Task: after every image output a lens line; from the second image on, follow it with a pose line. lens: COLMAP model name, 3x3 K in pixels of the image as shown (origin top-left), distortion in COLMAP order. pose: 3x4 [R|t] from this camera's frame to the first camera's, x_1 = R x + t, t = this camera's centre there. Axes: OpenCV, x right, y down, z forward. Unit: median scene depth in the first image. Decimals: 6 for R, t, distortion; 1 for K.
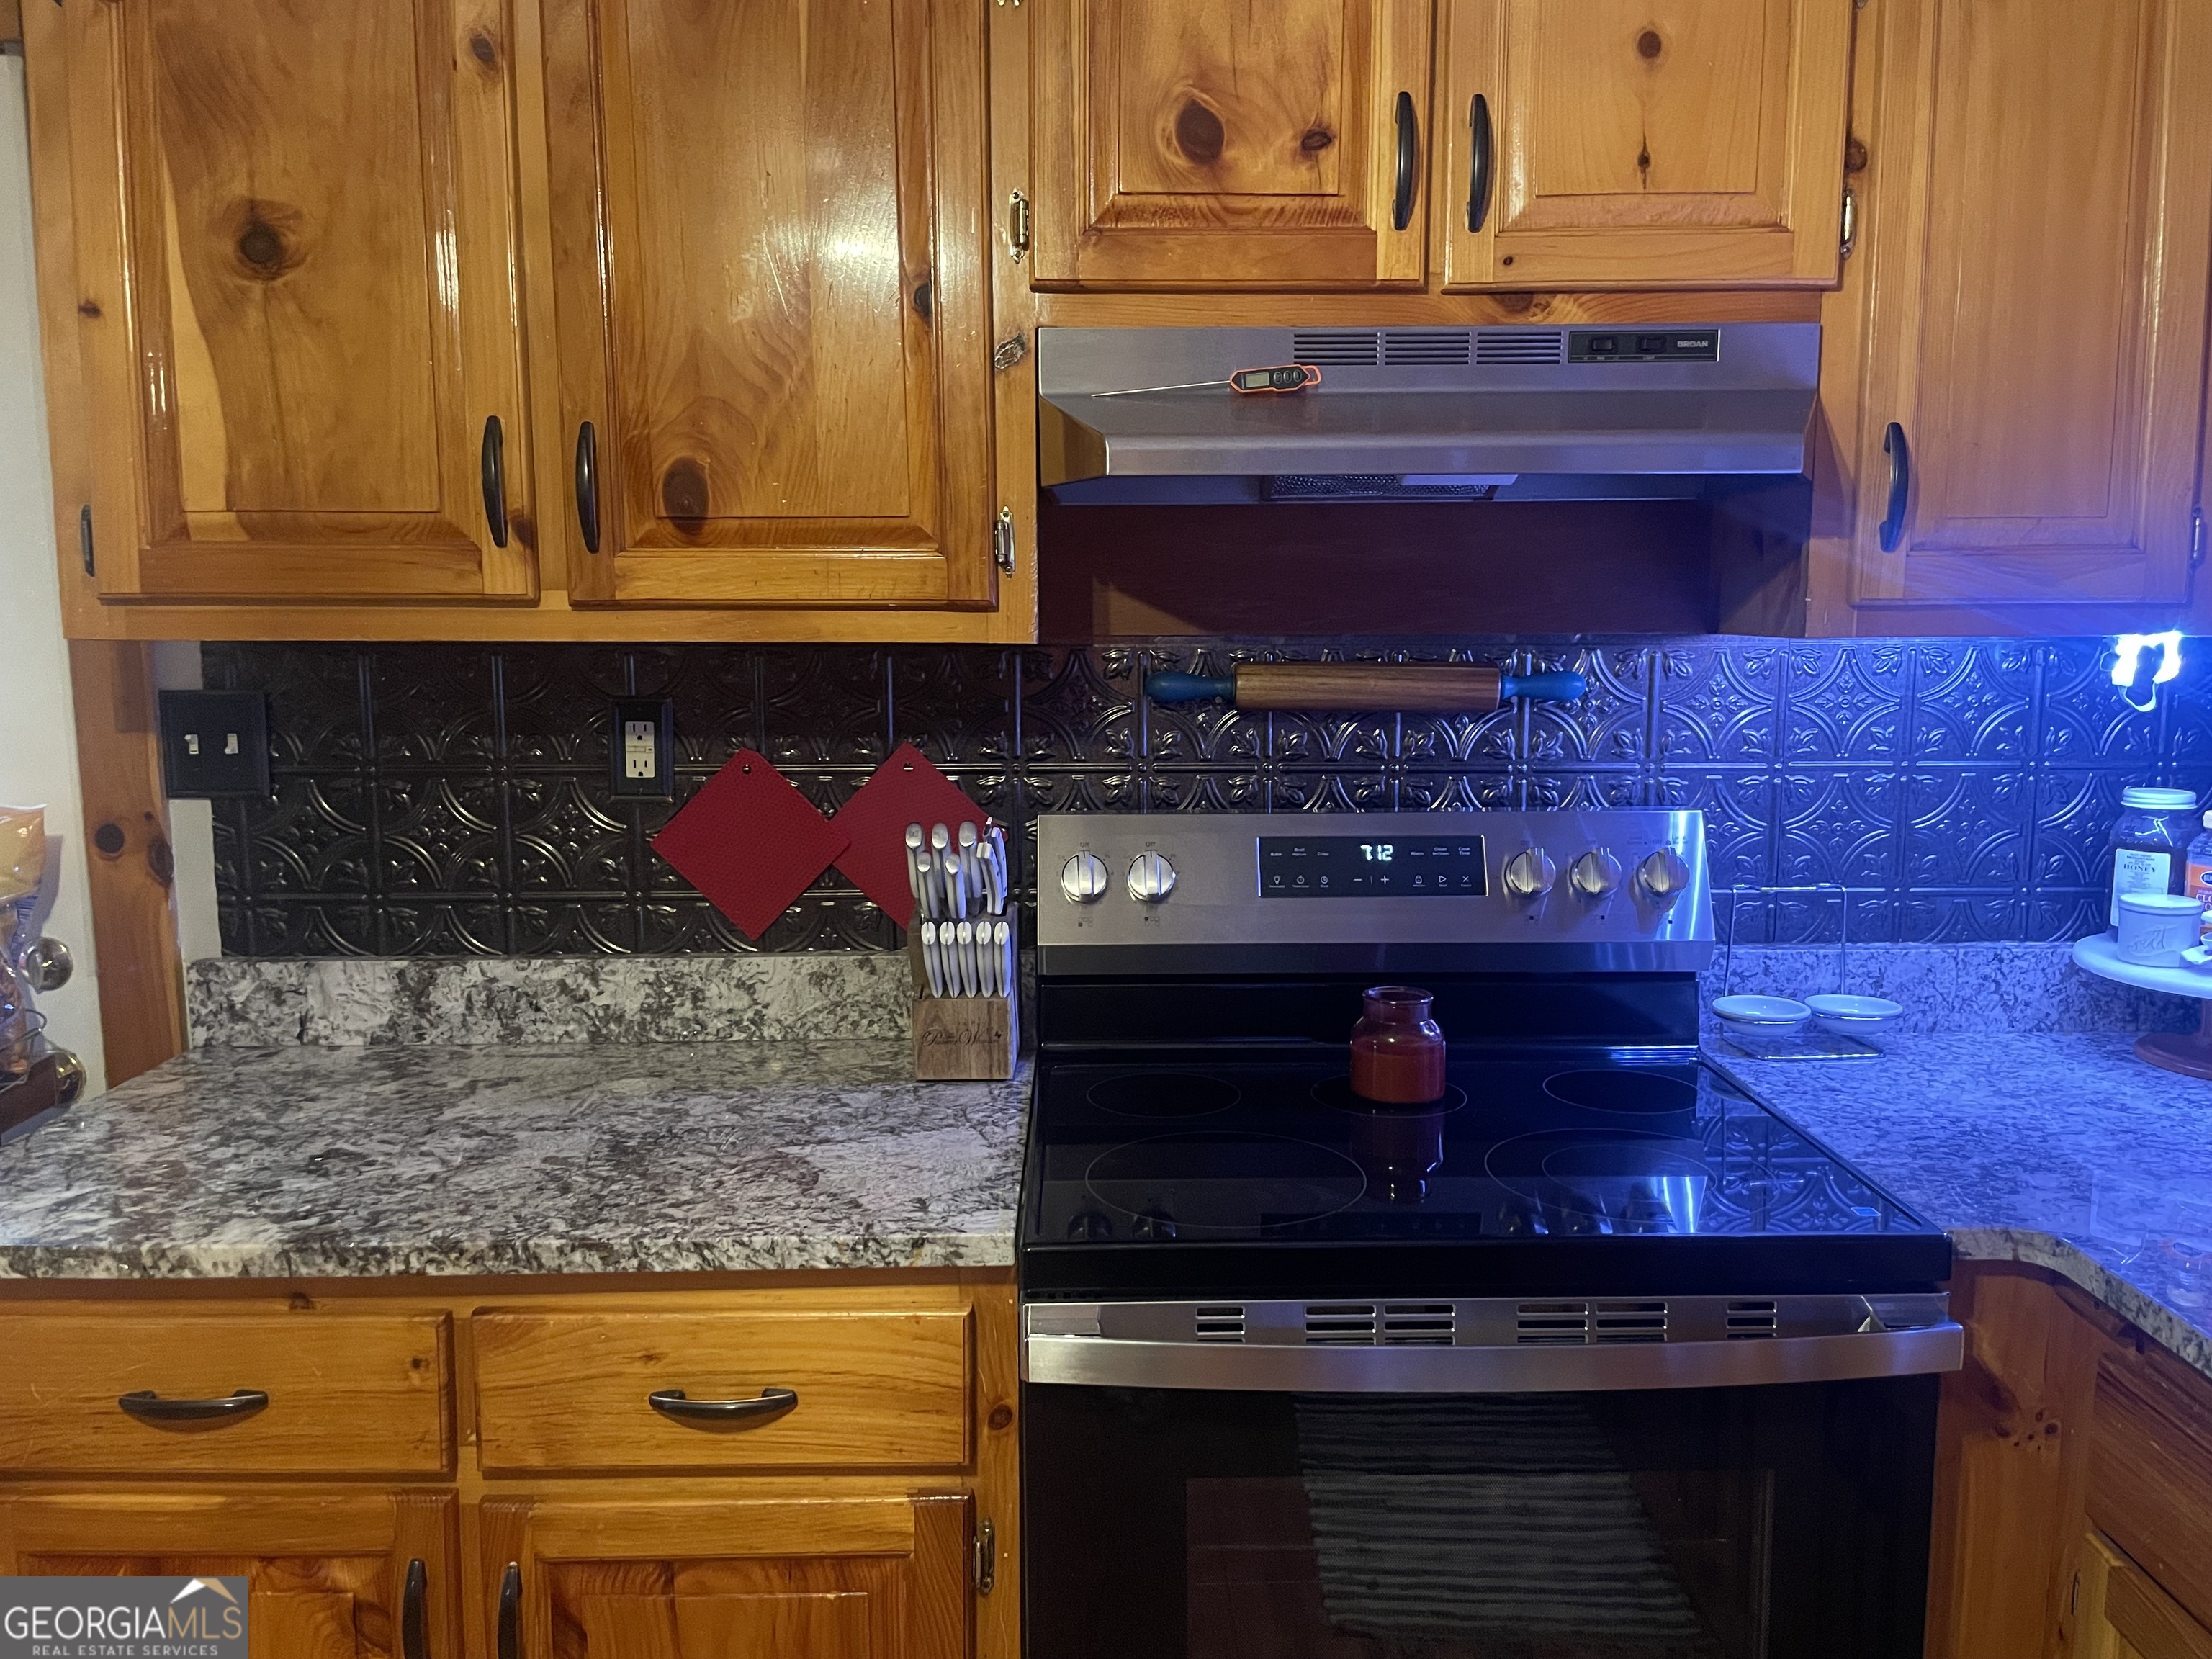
lens RADIAL K [[1645.3, 0, 1105.2], [0, 1645.3, 779.4], [0, 0, 1]] dist [0.075501, -0.115416]
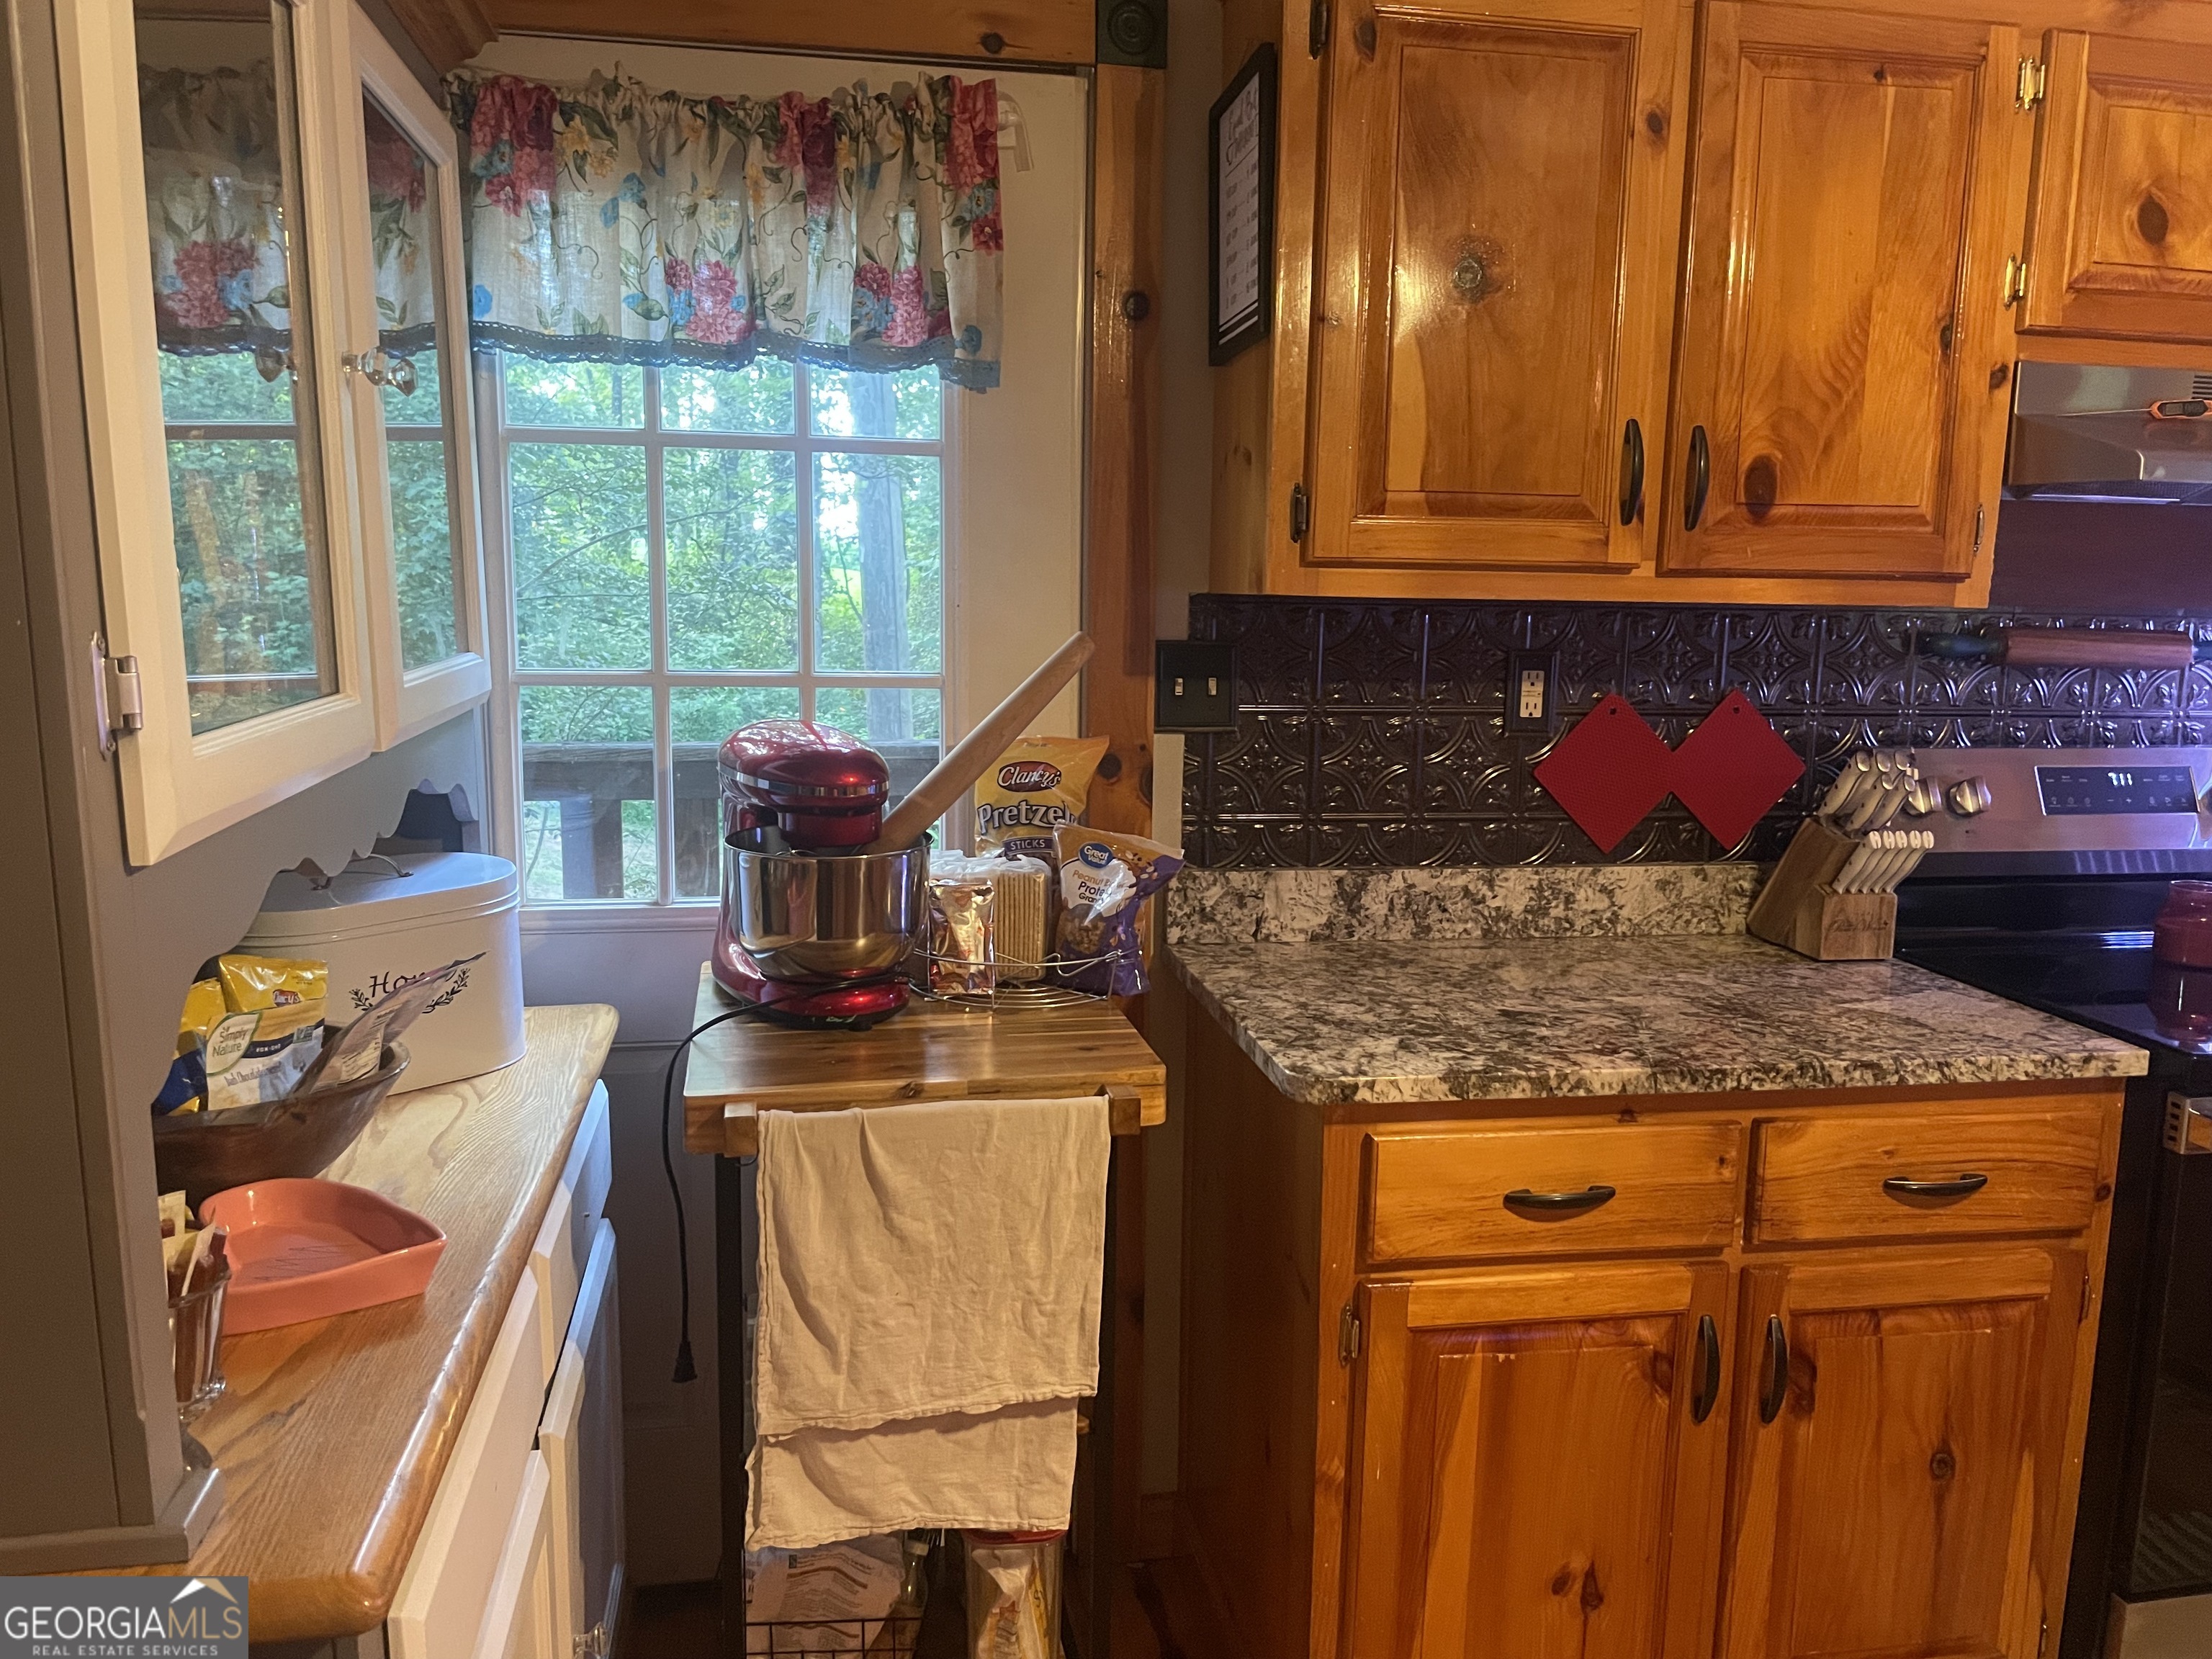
lens RADIAL K [[1645.3, 0, 1105.2], [0, 1645.3, 779.4], [0, 0, 1]] dist [0.075501, -0.115416]
pose [[0.988170, 0.001734, 0.153355, -0.932889], [-0.004261, 0.999860, 0.016152, 0.031529], [-0.153306, -0.016614, 0.988039, -0.166257]]
